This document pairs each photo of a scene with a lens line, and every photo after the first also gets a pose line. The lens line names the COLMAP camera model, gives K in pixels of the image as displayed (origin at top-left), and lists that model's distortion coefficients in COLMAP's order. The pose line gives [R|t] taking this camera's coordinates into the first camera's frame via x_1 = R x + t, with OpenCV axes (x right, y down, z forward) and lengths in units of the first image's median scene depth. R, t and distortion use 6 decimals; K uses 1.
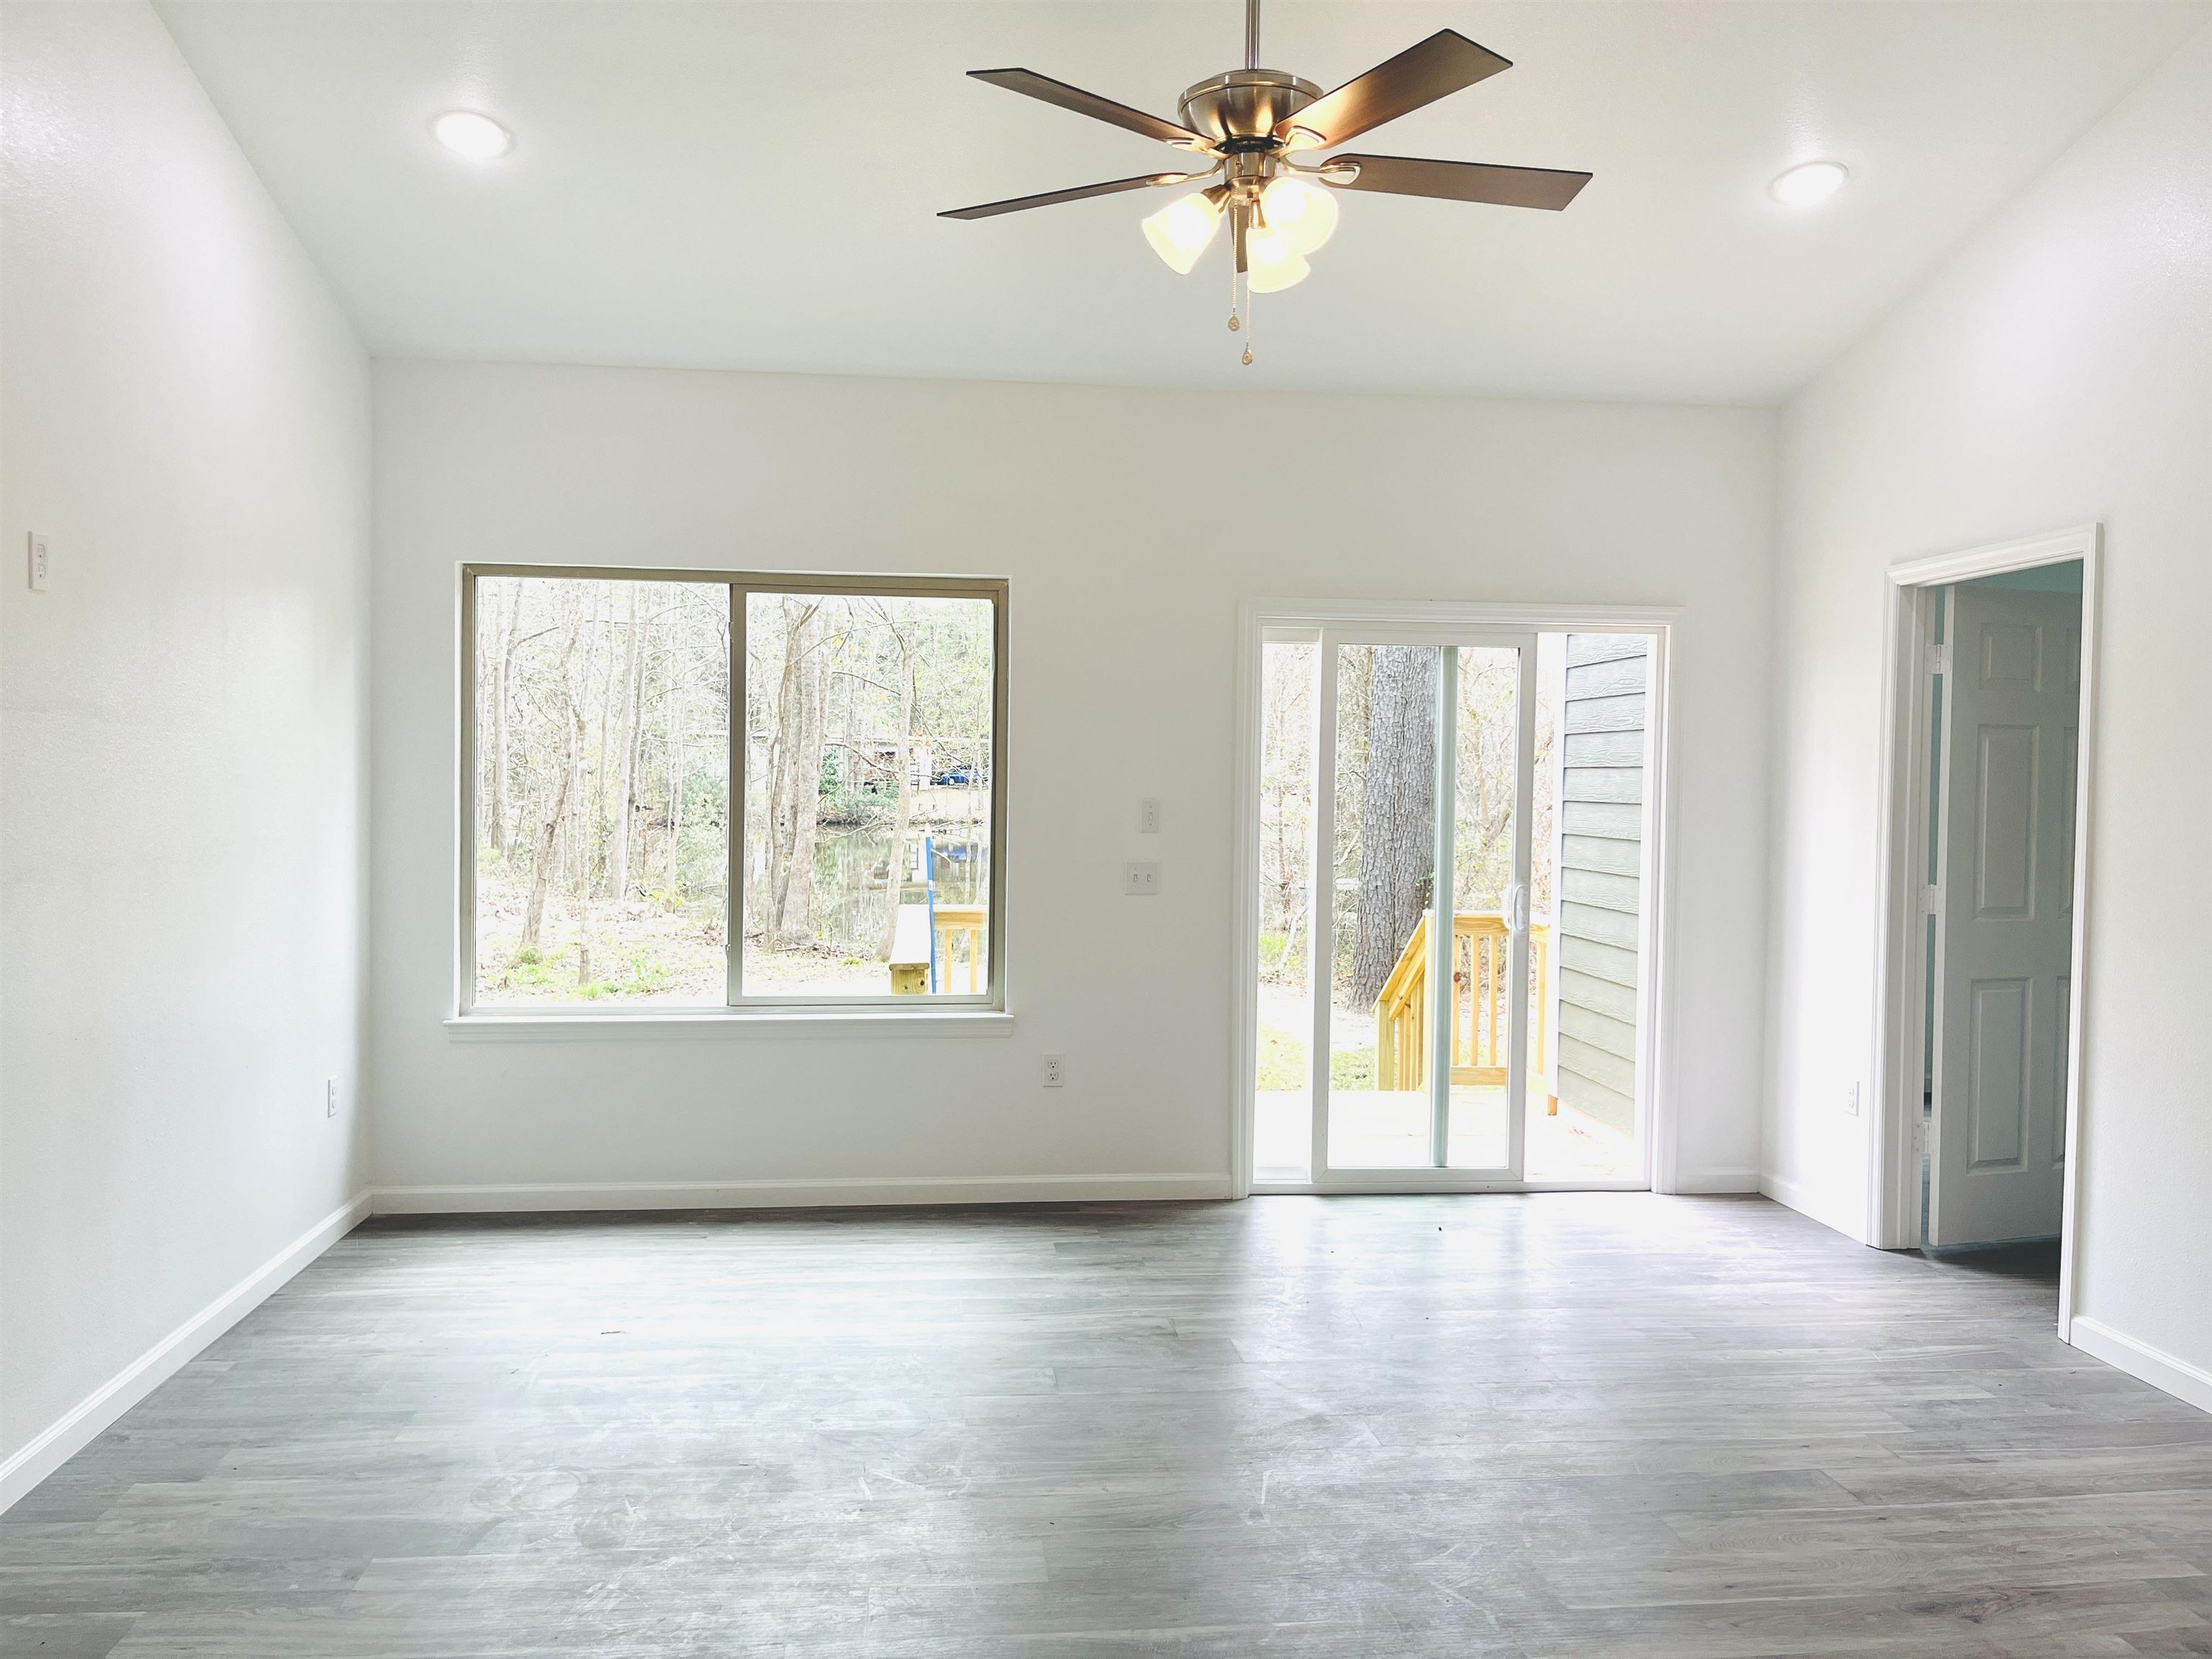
lens RADIAL K [[1648.4, 0, 1106.0], [0, 1648.4, 829.5], [0, 0, 1]] dist [0.046132, -0.055039]
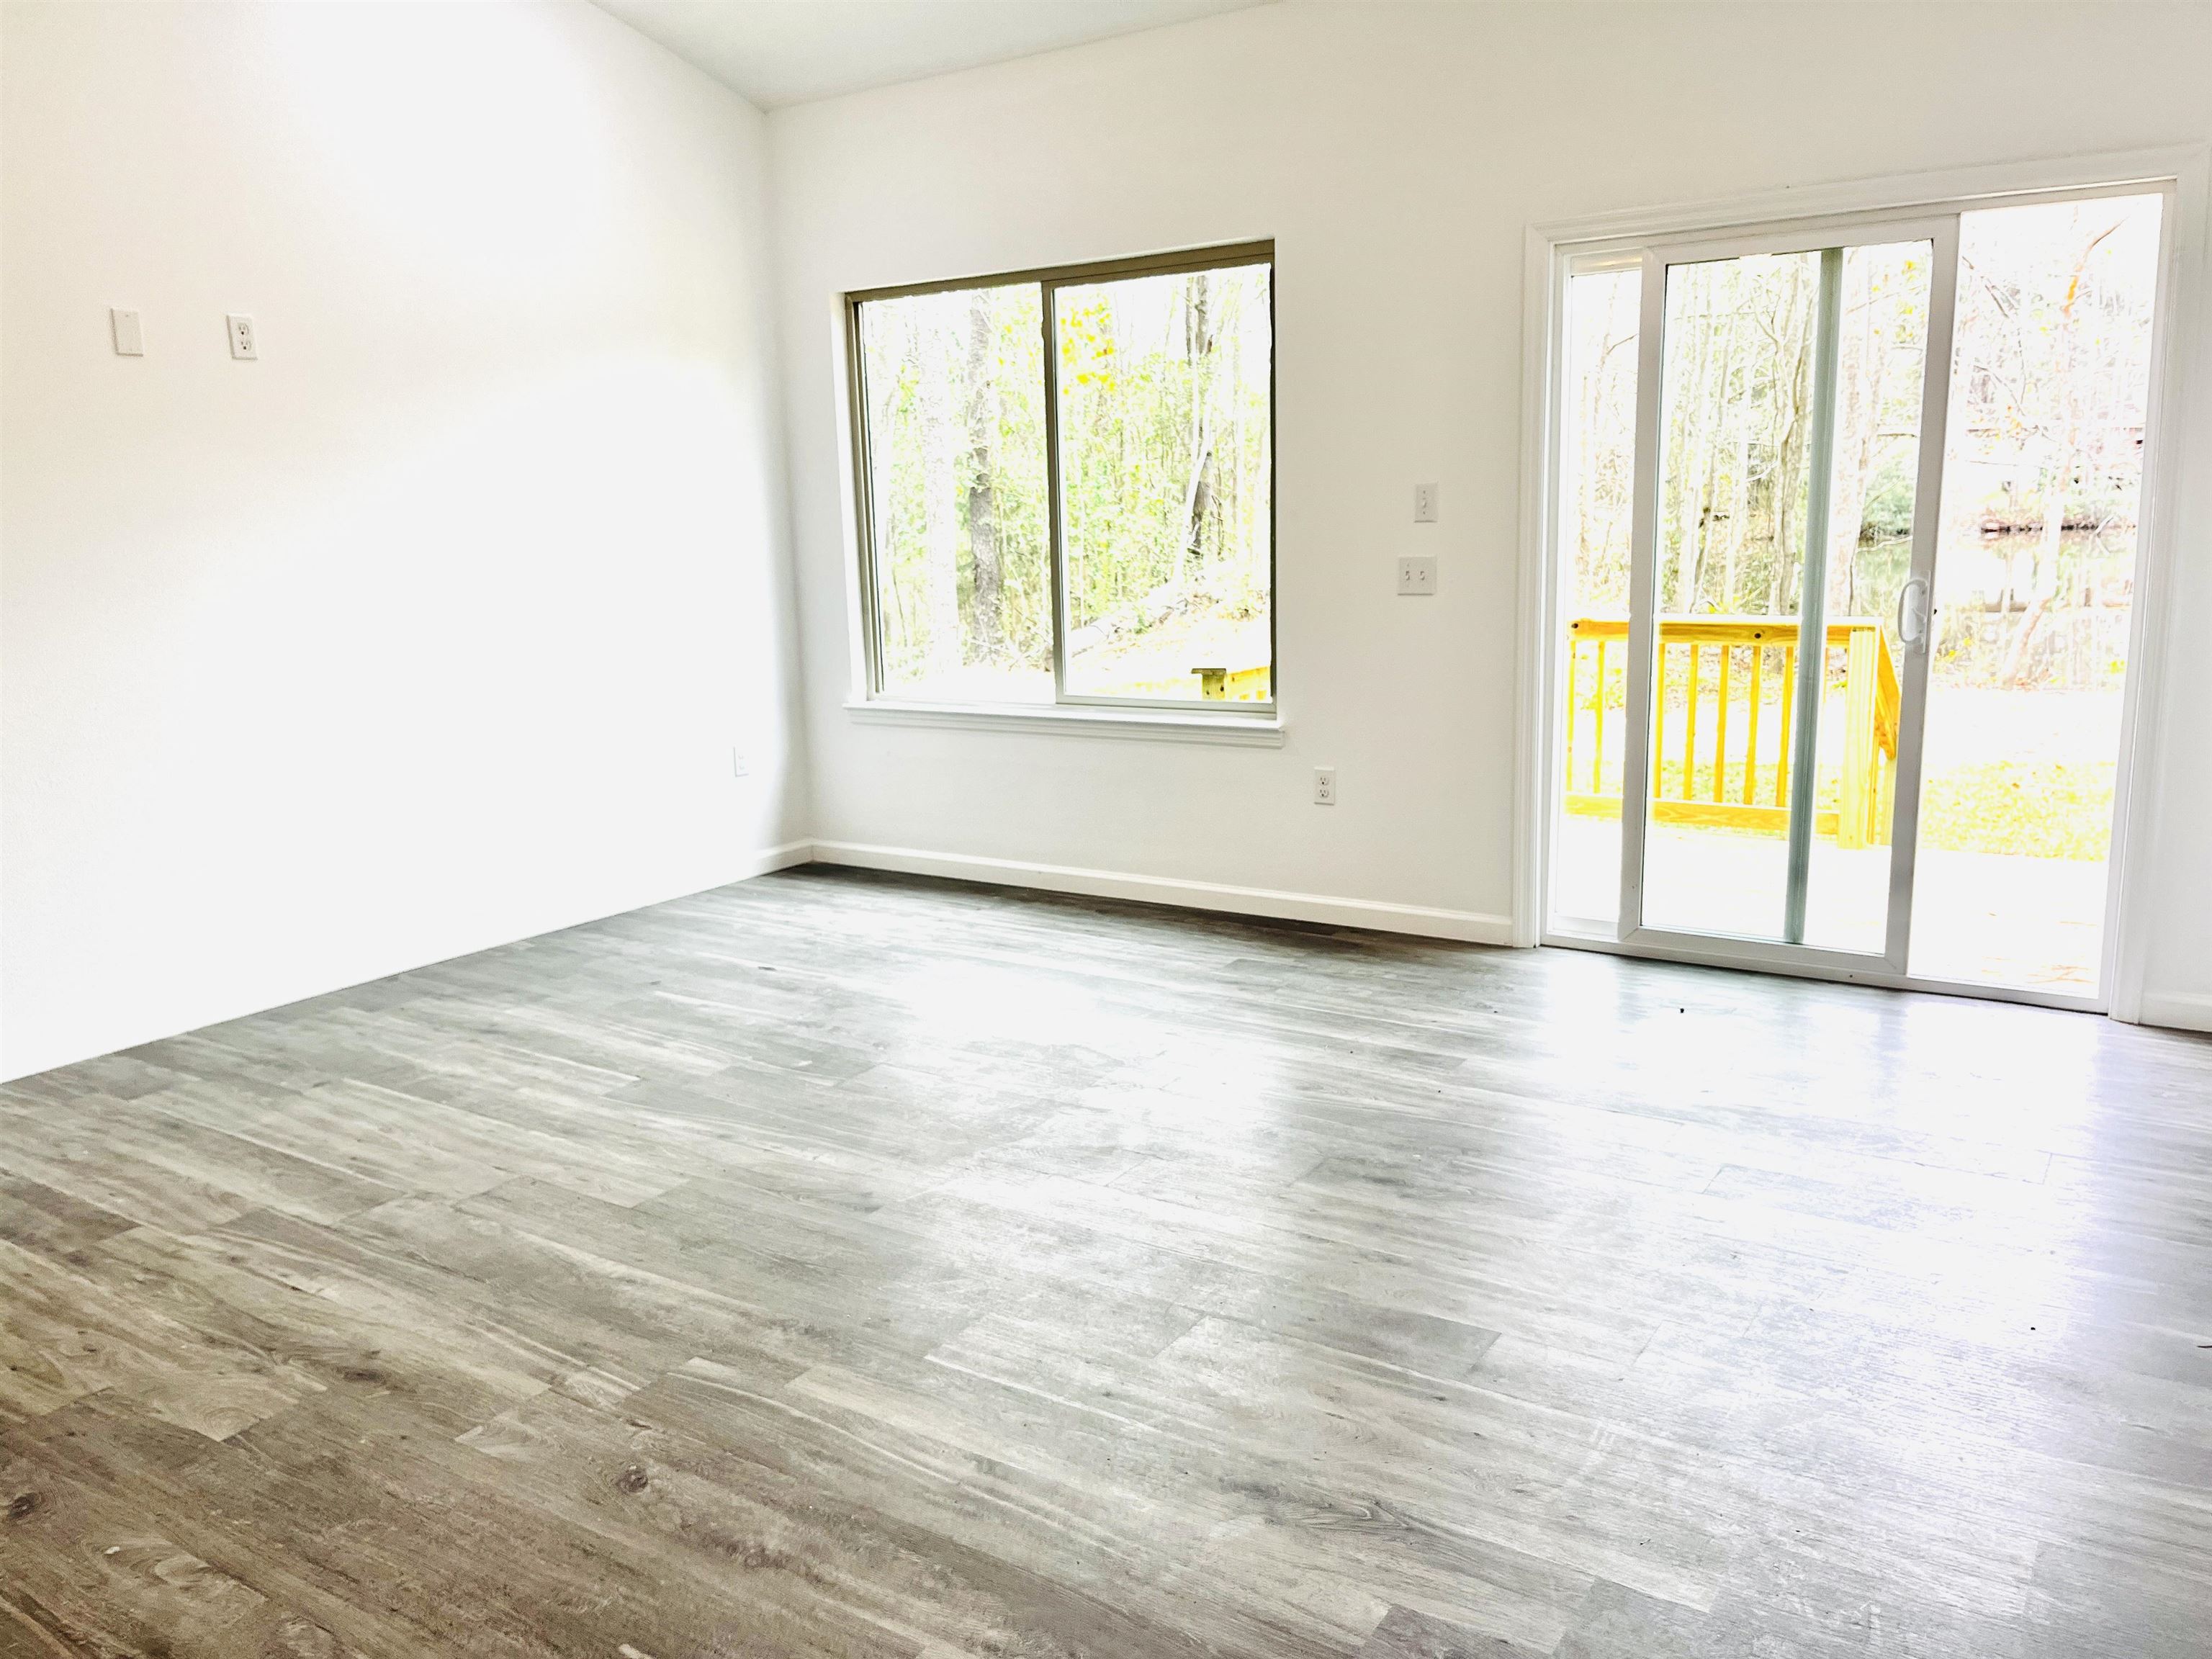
lens RADIAL K [[1648.4, 0, 1106.0], [0, 1648.4, 829.5], [0, 0, 1]] dist [0.046132, -0.055039]
pose [[0.778706, 0.086607, -0.621383, 0.469989], [0.016694, 0.987215, 0.158517, 0.021736], [0.627167, -0.133812, 0.767304, 0.214360]]
